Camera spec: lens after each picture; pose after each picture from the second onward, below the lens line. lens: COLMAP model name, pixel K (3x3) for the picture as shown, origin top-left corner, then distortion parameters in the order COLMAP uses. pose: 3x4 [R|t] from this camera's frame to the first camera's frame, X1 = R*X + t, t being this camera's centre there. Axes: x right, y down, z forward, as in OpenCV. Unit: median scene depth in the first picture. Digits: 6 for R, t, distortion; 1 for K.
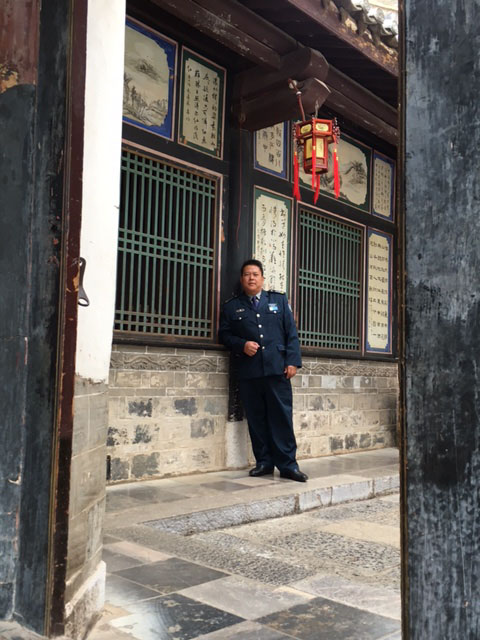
lens RADIAL K [[661.2, 0, 242.8], [0, 661.2, 314.8], [0, 0, 1]] dist [0.046366, 0.000000]
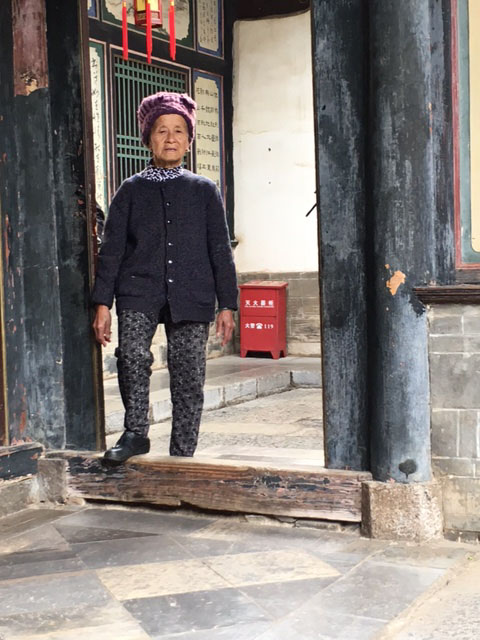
lens RADIAL K [[1220.9, 0, 239.0], [0, 1220.9, 320.7], [0, 0, 1]] dist [0.054356, 0.000000]
pose [[0.962262, -0.065058, 0.264233, -0.649254], [0.026736, 0.988906, 0.146116, -0.227919], [-0.270807, -0.133537, 0.953326, -1.671056]]
